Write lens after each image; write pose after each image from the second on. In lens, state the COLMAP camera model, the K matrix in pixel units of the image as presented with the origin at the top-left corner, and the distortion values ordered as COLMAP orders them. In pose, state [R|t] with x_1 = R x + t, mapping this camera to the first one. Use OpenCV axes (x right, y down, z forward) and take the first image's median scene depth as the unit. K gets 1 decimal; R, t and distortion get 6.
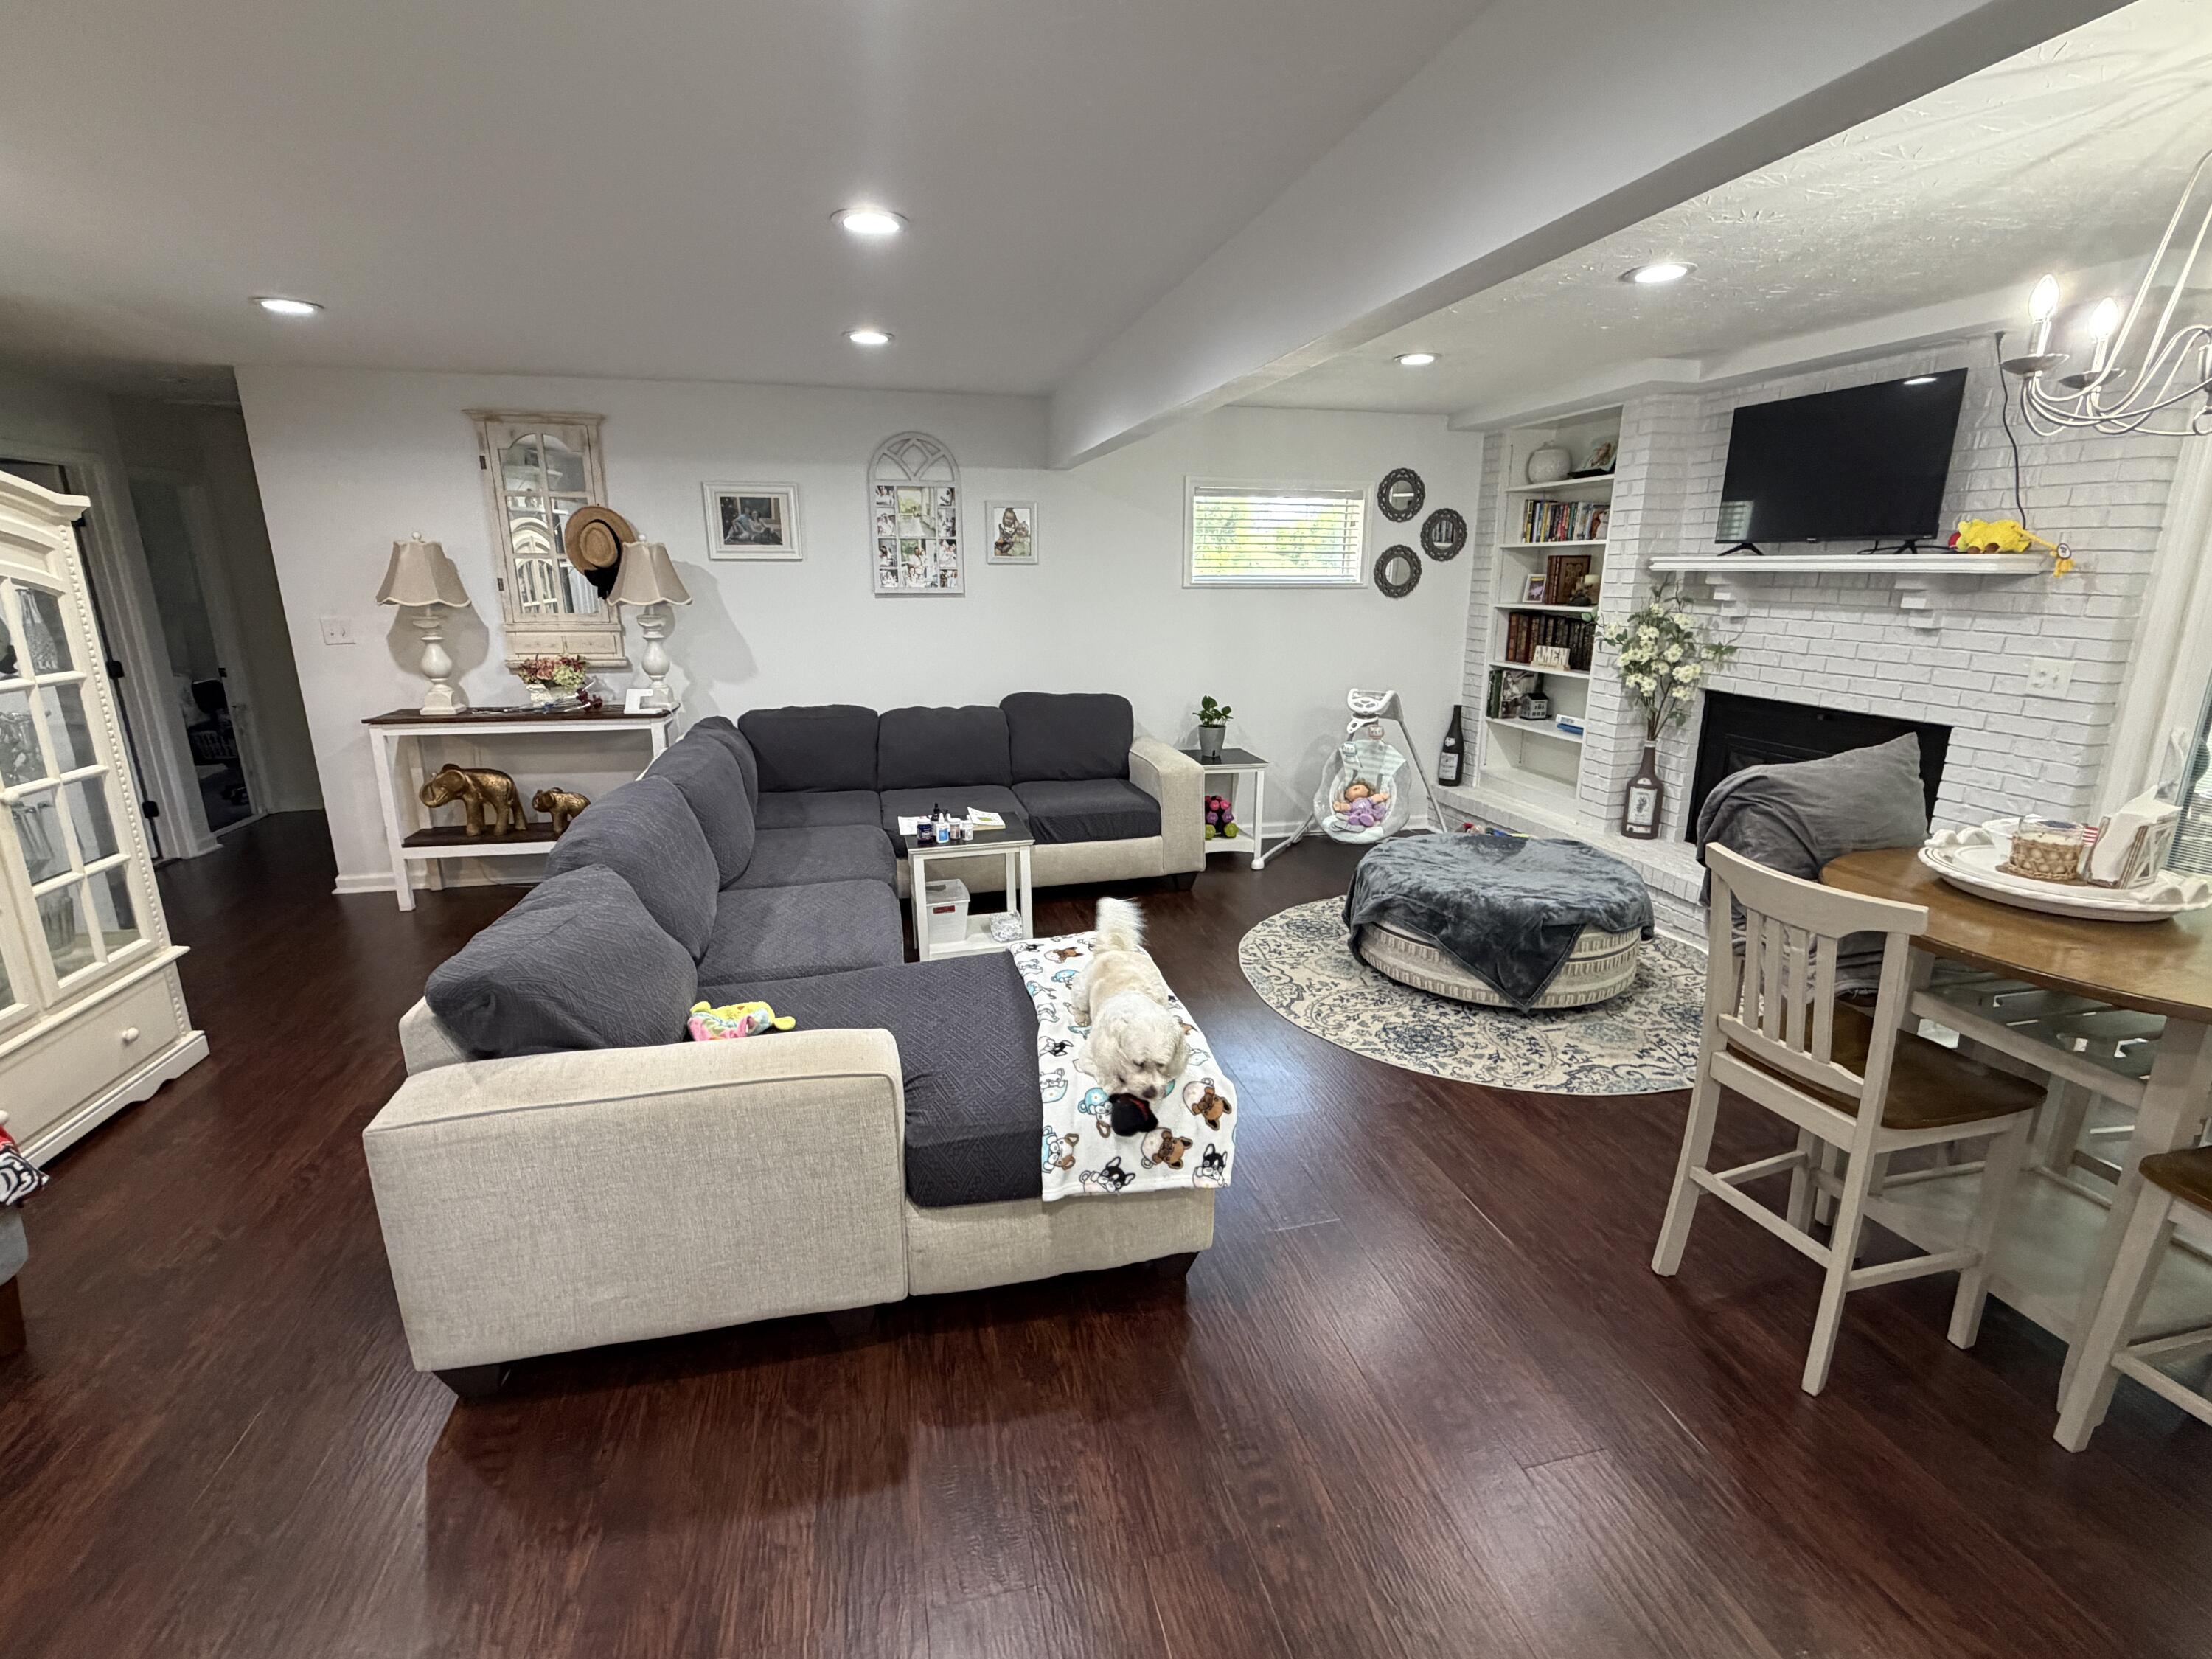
lens RADIAL K [[1007.5, 0, 1106.7], [0, 1007.5, 825.8], [0, 0, 1]] dist [0.002112, -0.001070]
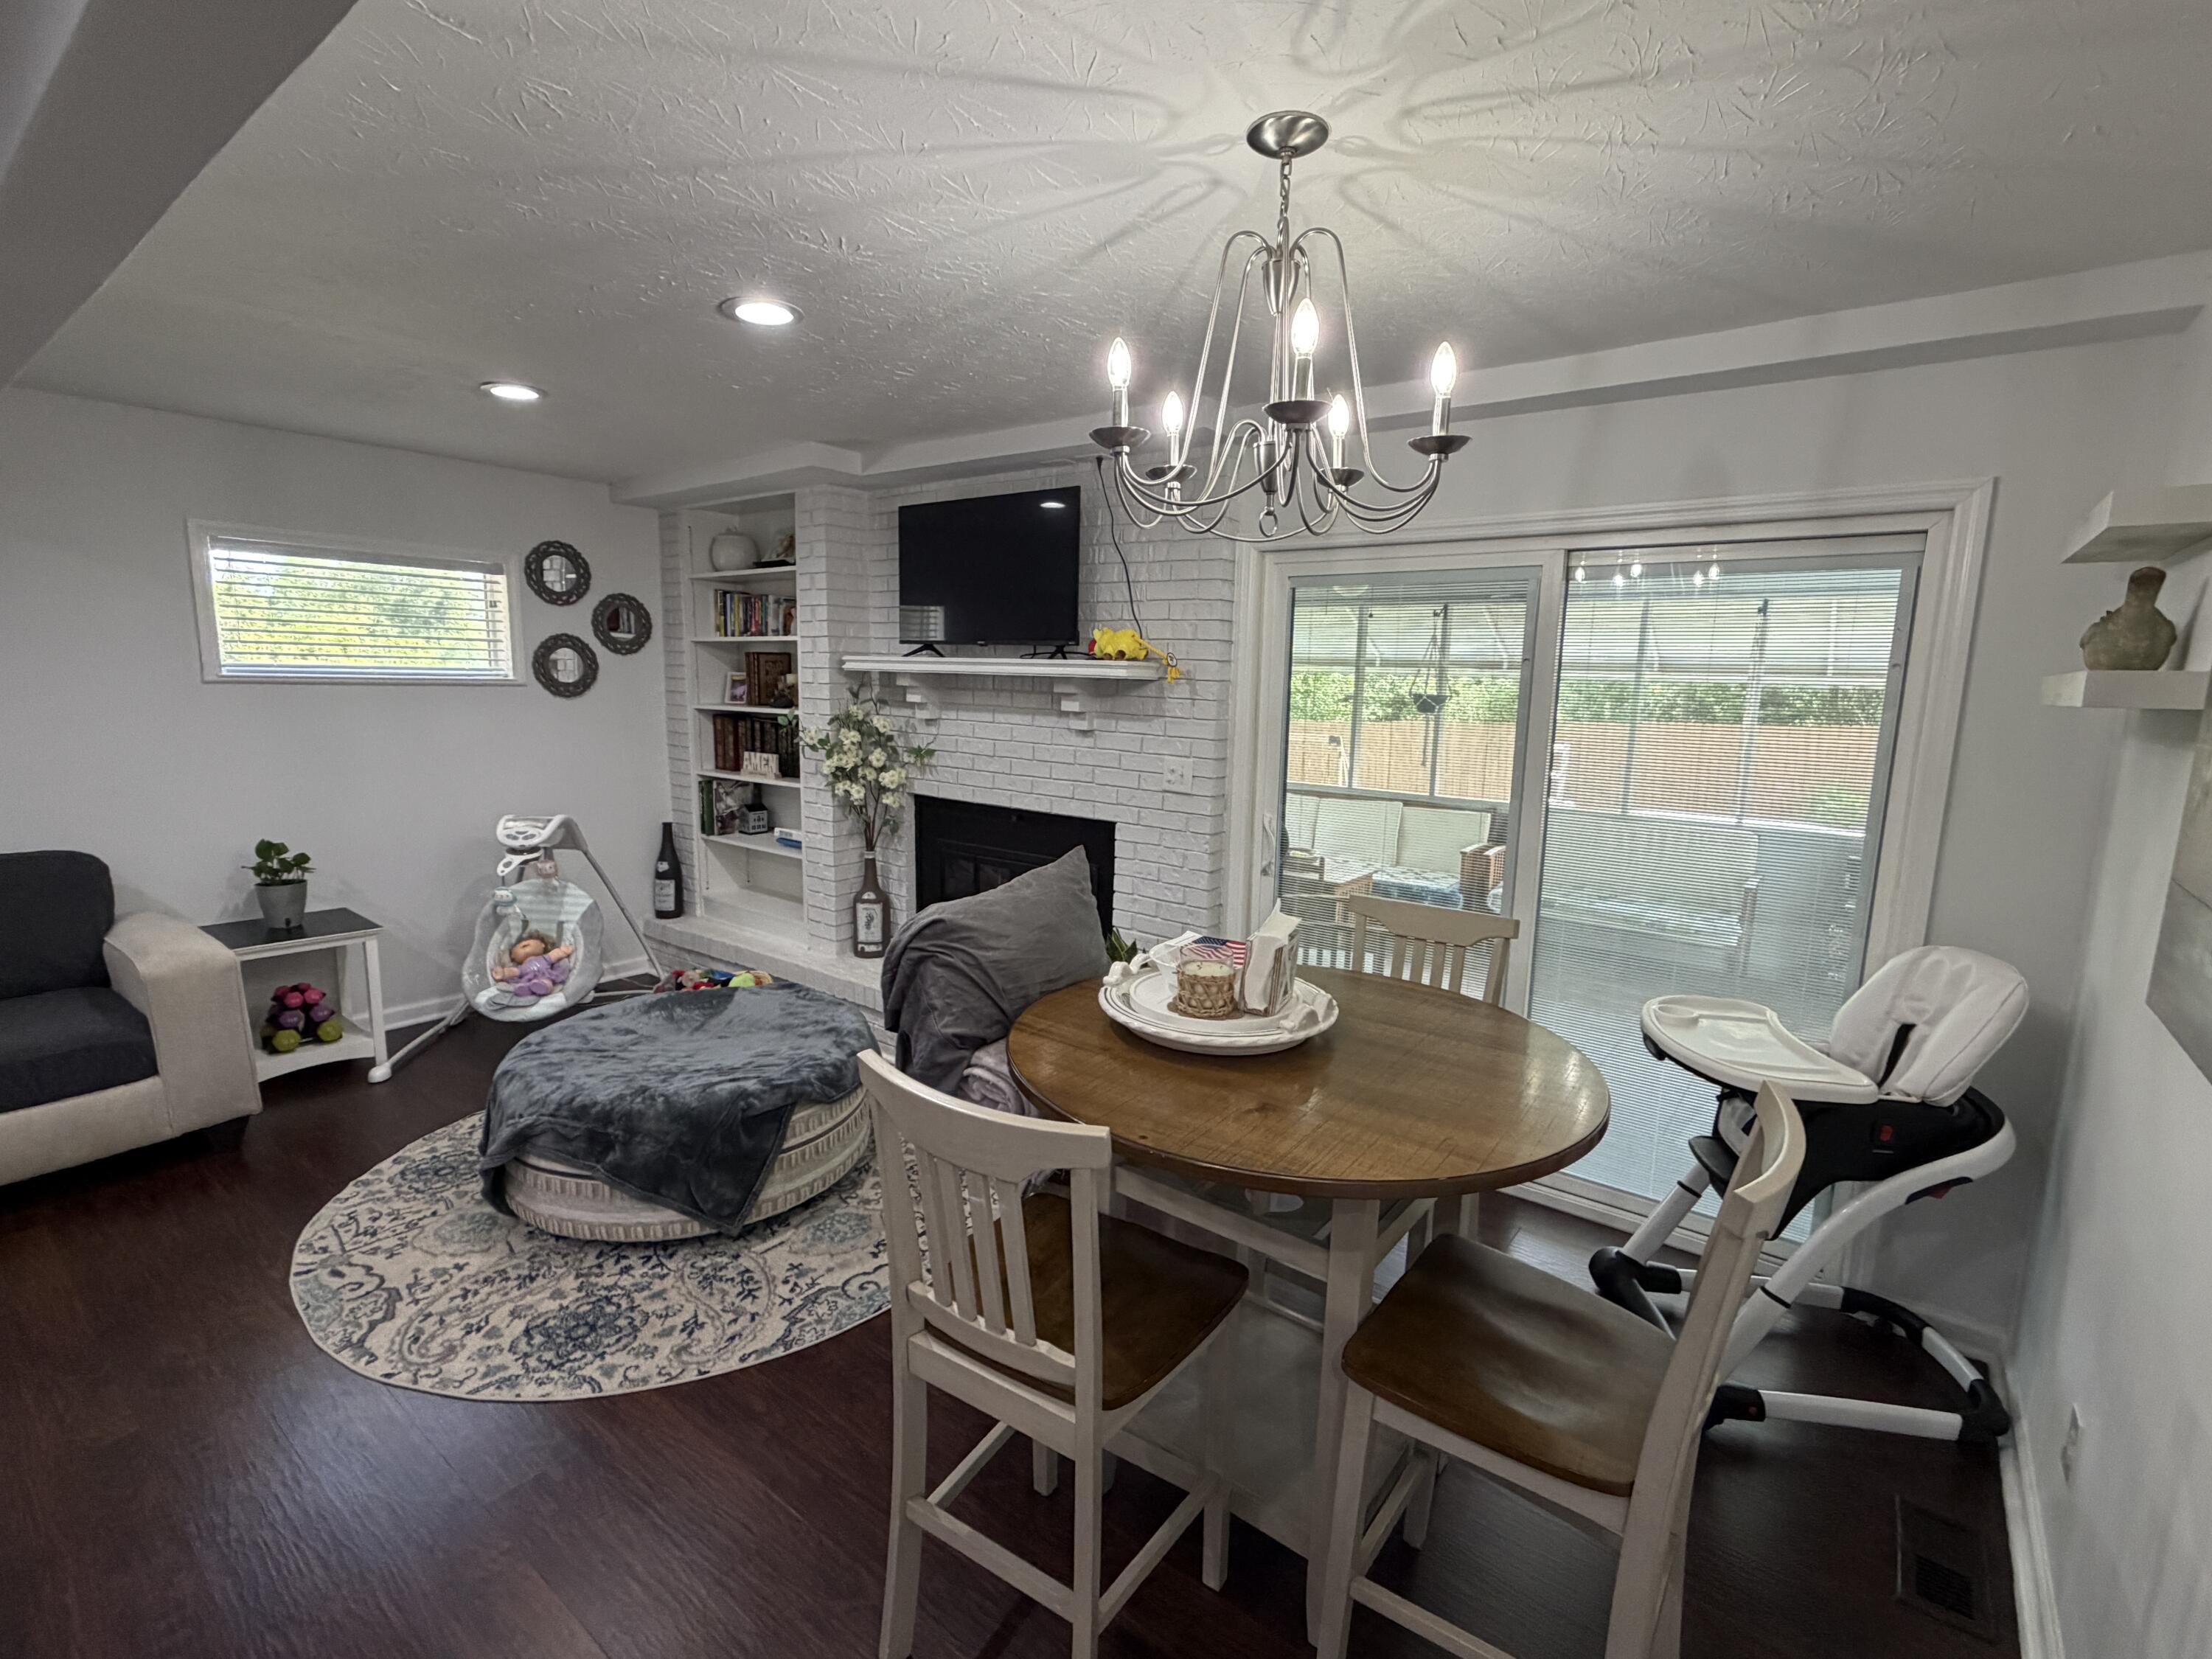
lens RADIAL K [[1007.5, 0, 1109.8], [0, 1007.5, 827.9], [0, 0, 1]] dist [0.002112, -0.001070]
pose [[0.774153, -0.078181, 0.628152, 0.172200], [0.135319, 0.989843, -0.043574, -0.046703], [-0.618365, 0.118734, 0.776870, 0.187551]]
